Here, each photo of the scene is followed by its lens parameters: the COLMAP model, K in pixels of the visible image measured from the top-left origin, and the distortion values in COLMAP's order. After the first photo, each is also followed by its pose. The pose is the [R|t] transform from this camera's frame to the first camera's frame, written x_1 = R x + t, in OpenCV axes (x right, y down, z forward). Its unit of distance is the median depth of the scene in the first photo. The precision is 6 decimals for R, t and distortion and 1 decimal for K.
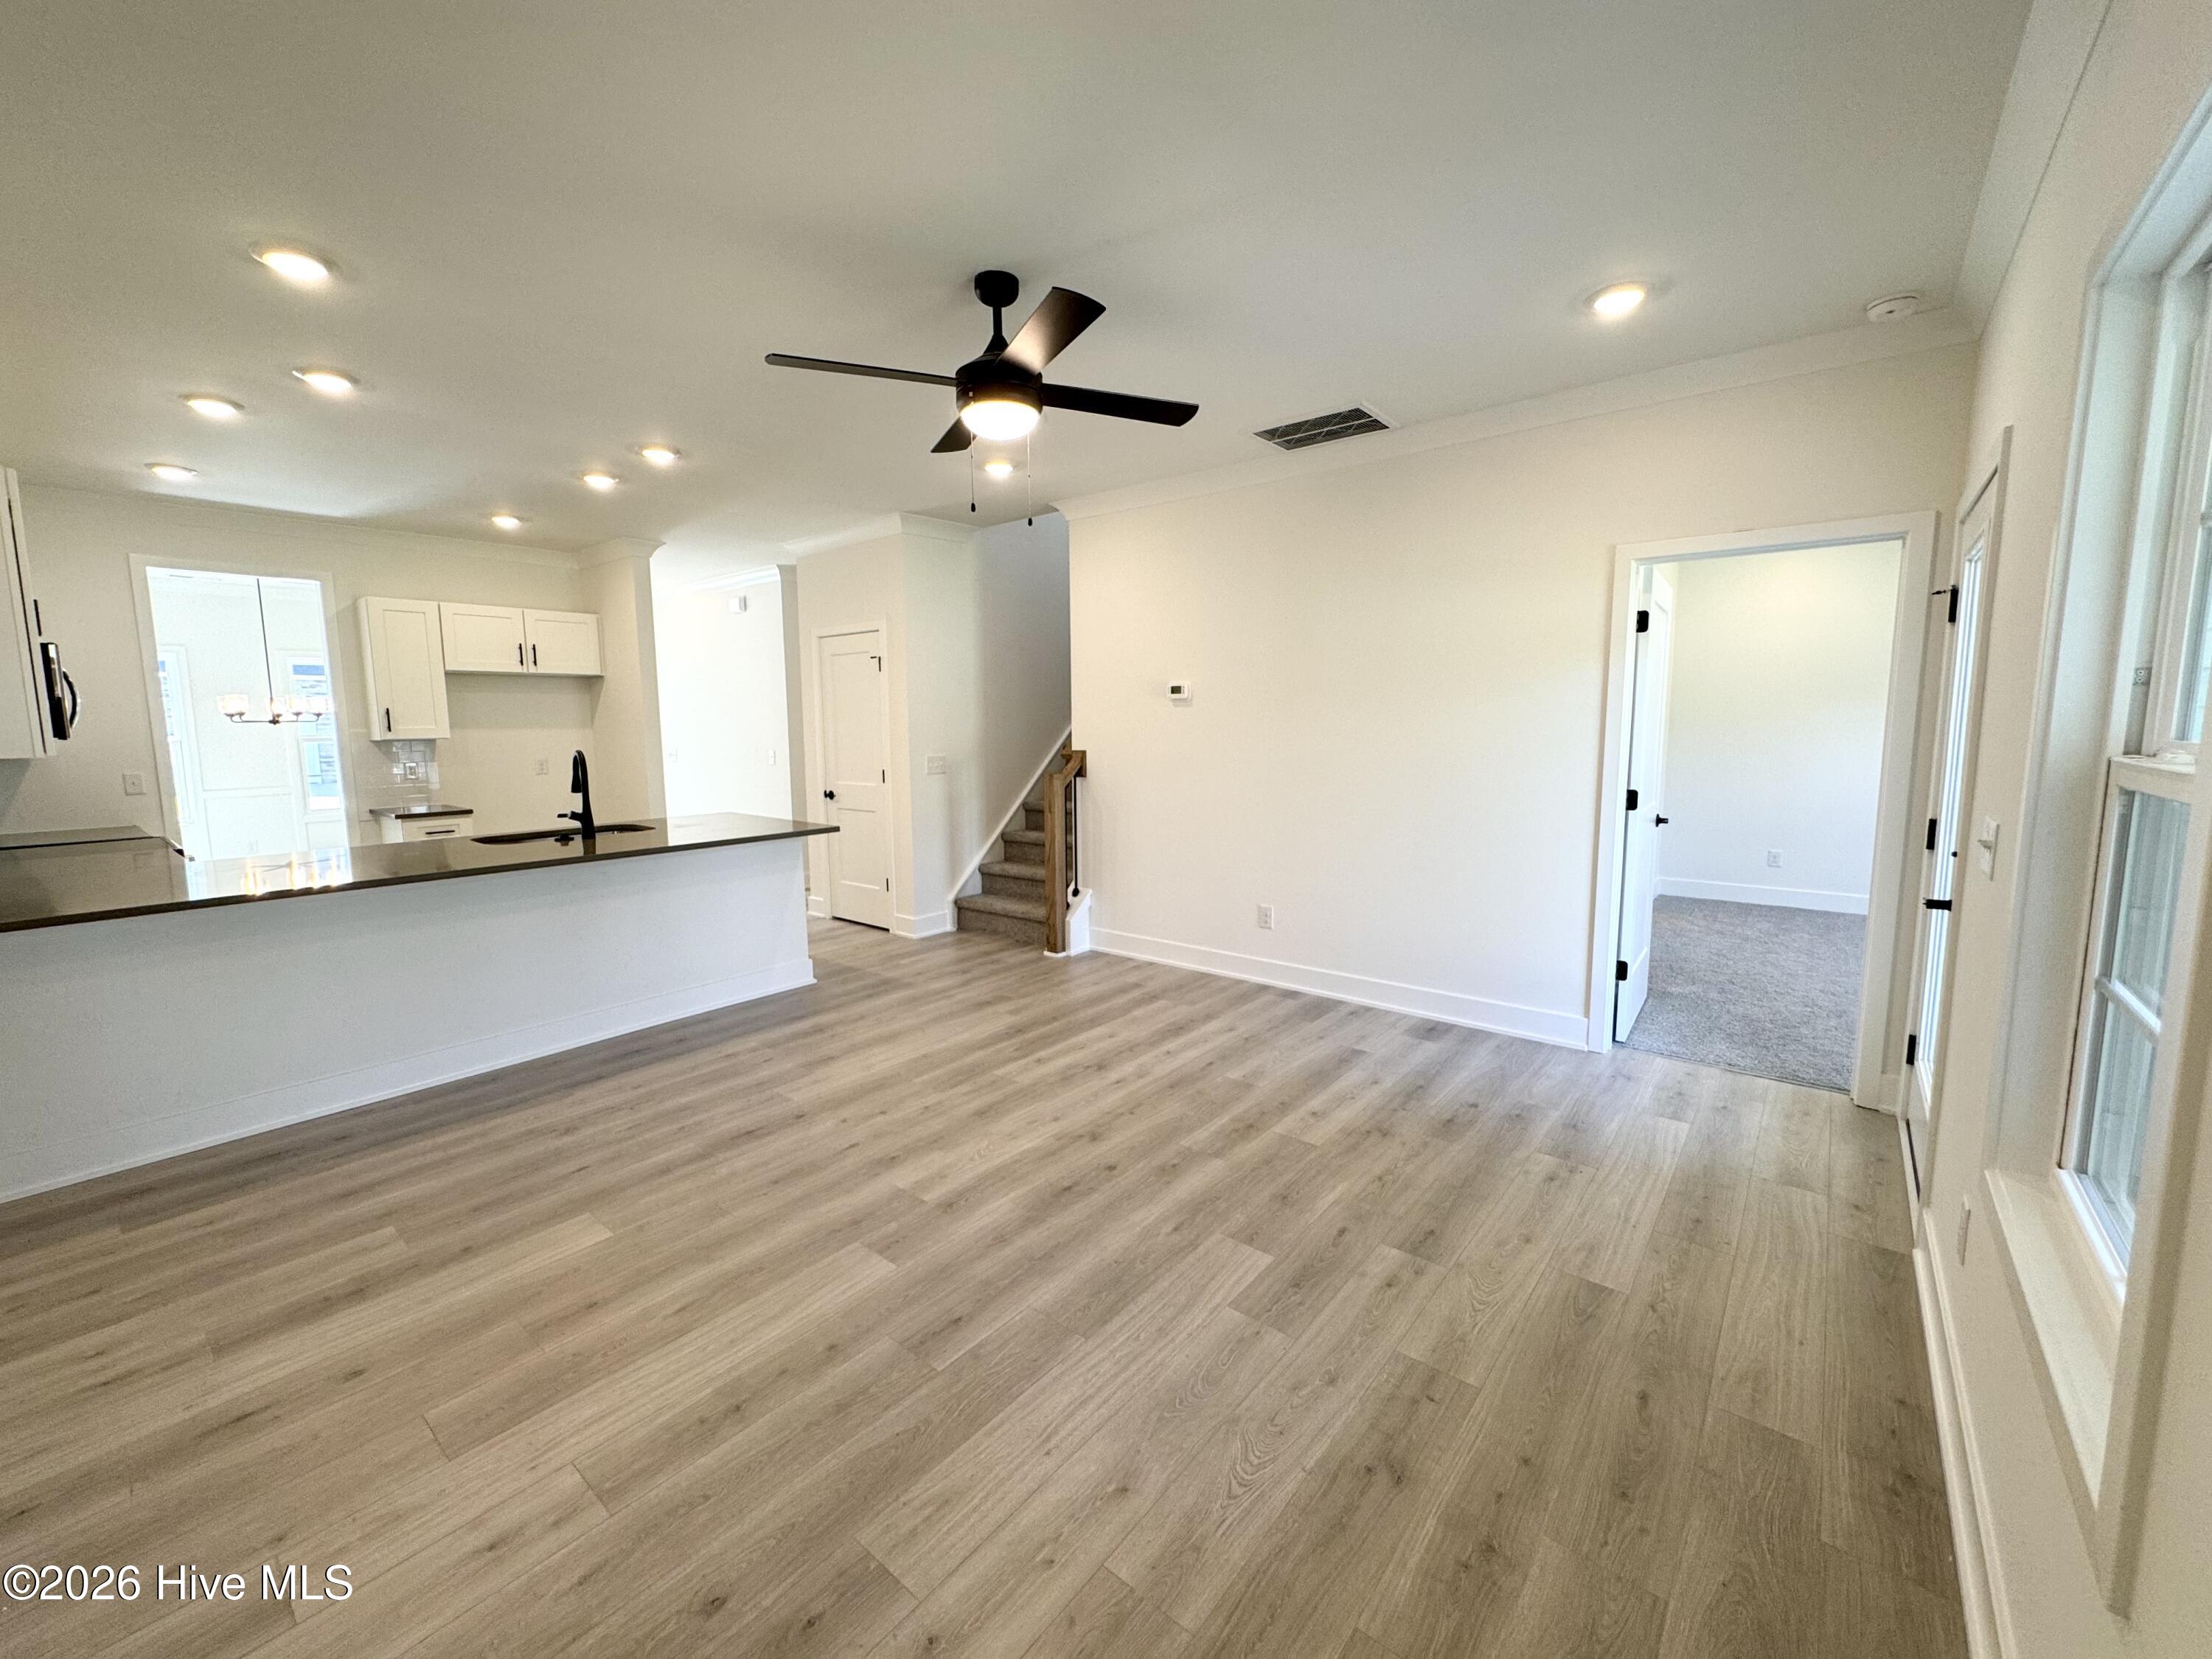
lens RADIAL K [[888.0, 0, 1104.6], [0, 888.0, 820.4], [0, 0, 1]] dist [-0.002006, 0.000733]
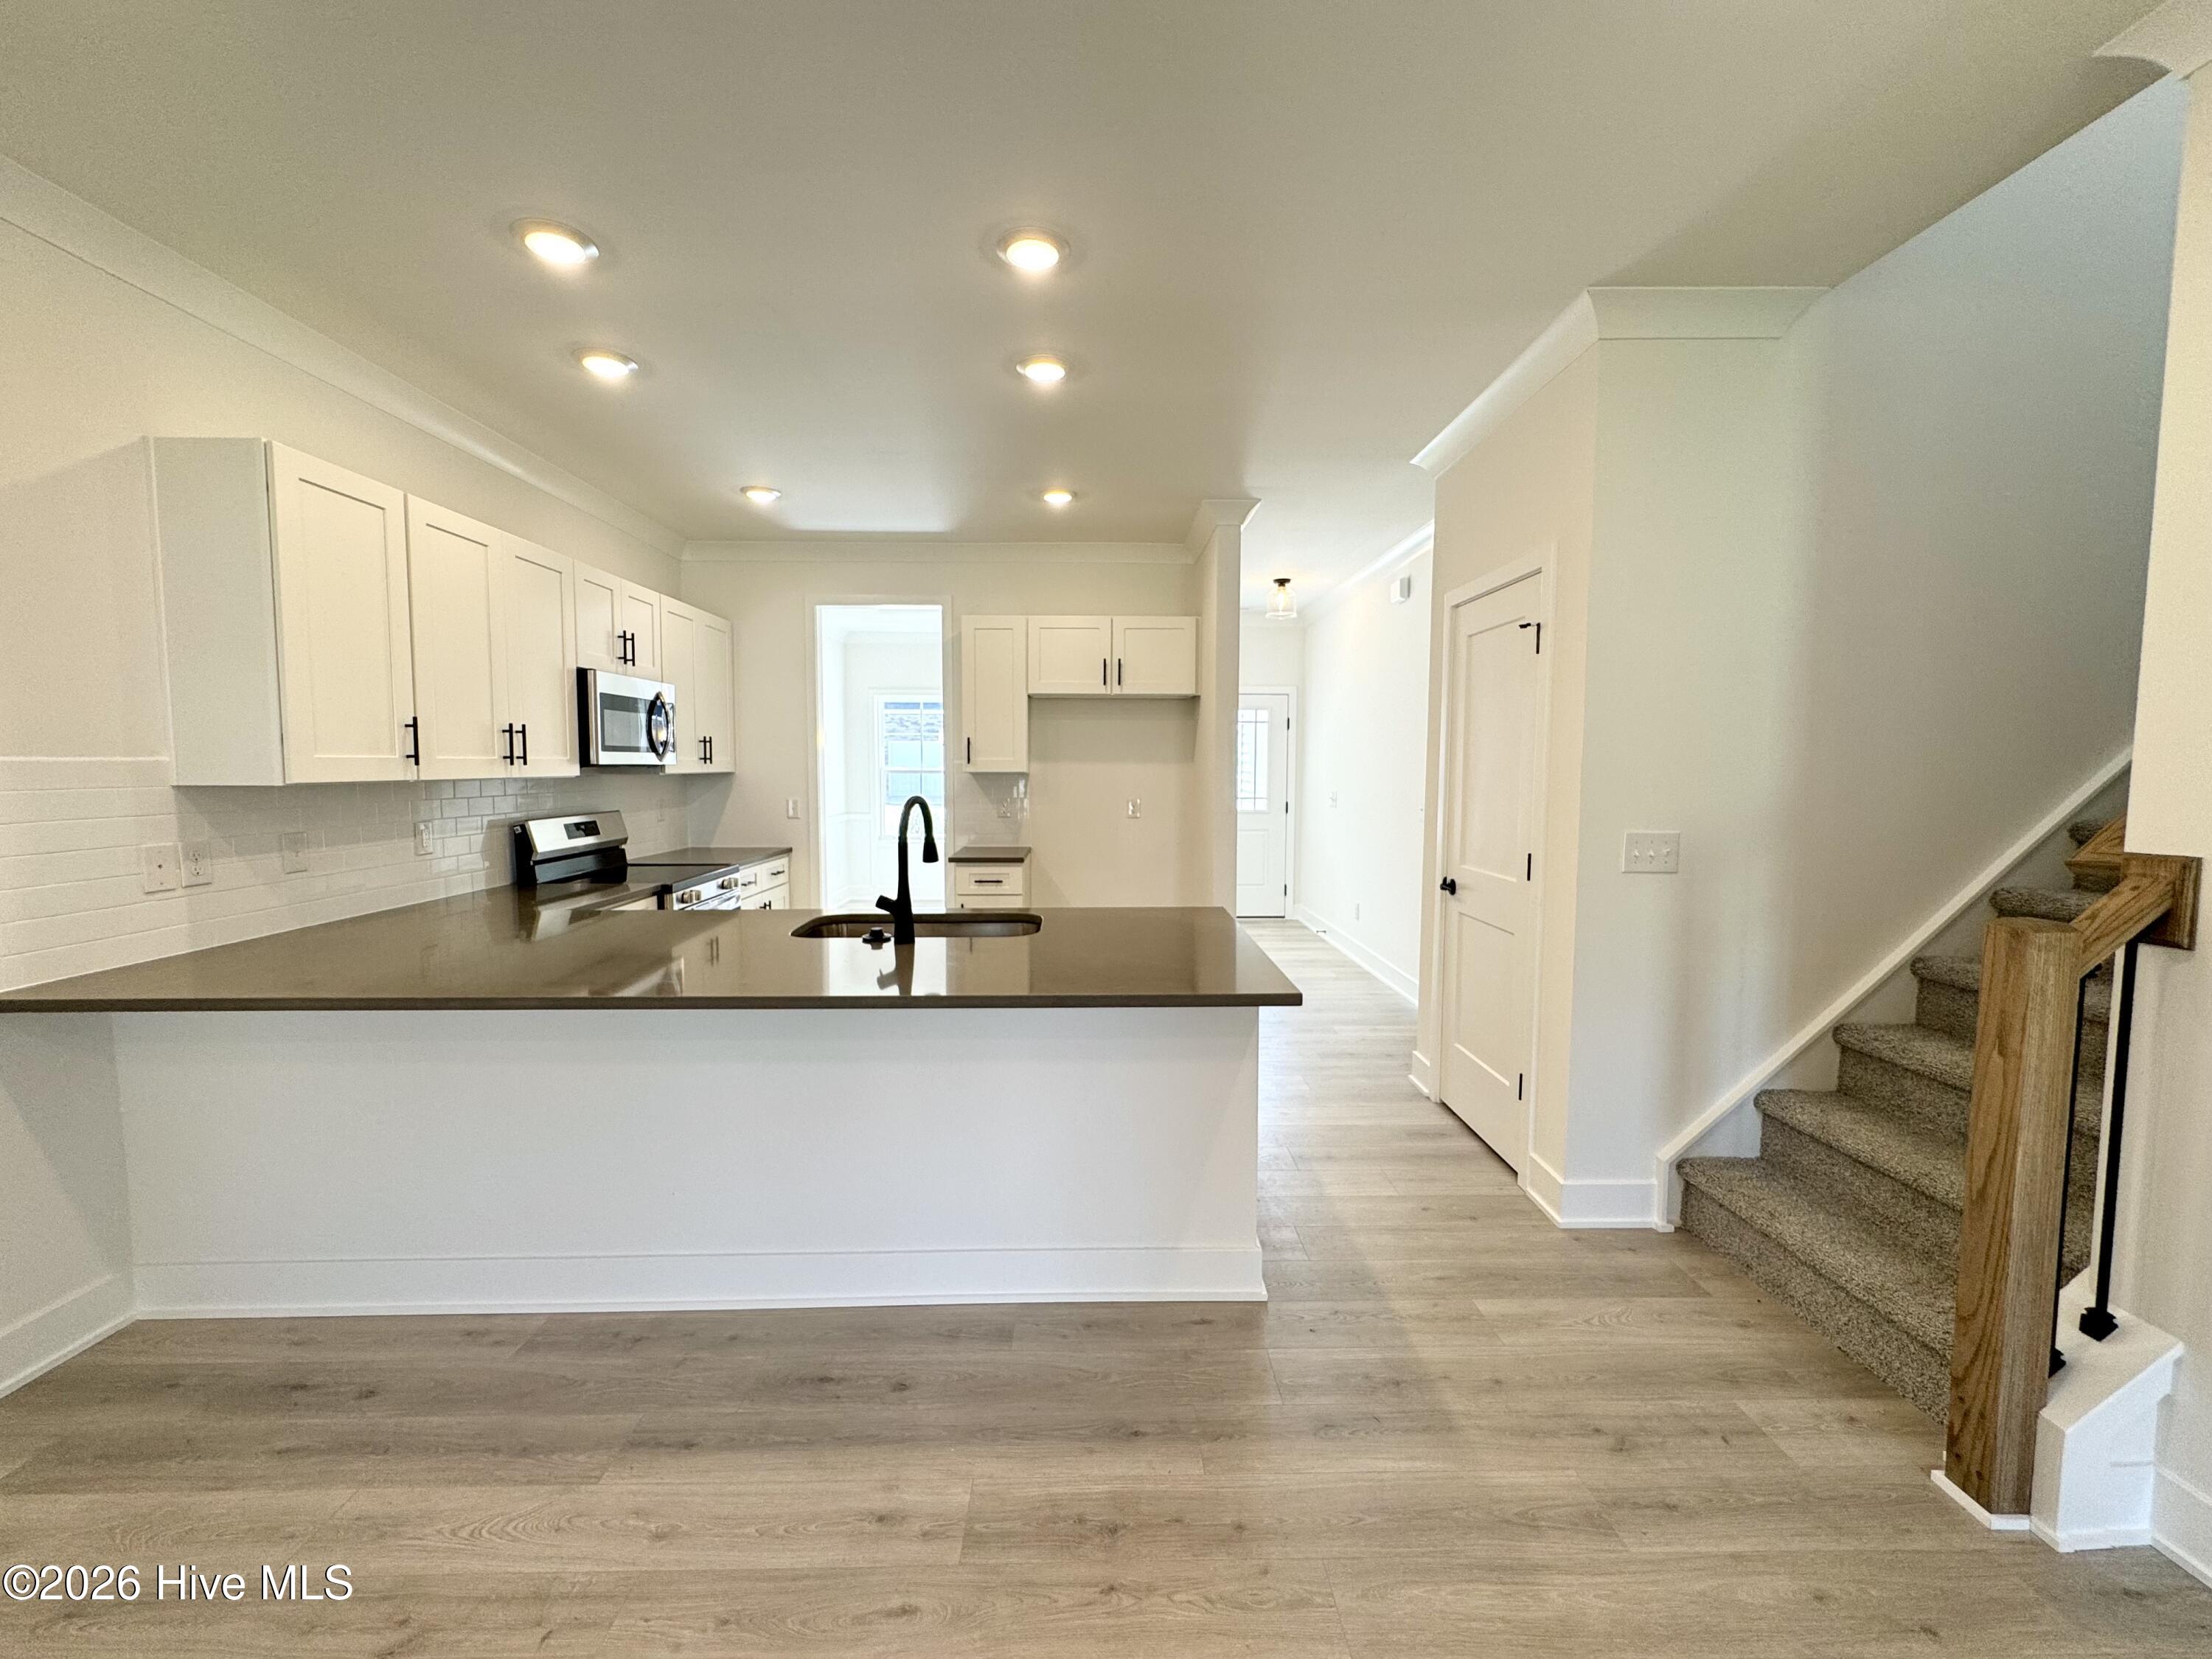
lens RADIAL K [[888.0, 0, 1104.0], [0, 888.0, 822.7], [0, 0, 1]] dist [-0.002006, 0.000733]
pose [[0.650861, 0.062259, -0.756640, -0.044800], [-0.094669, 0.995509, 0.000480, -0.071340], [0.753272, 0.071318, 0.653831, 0.688291]]
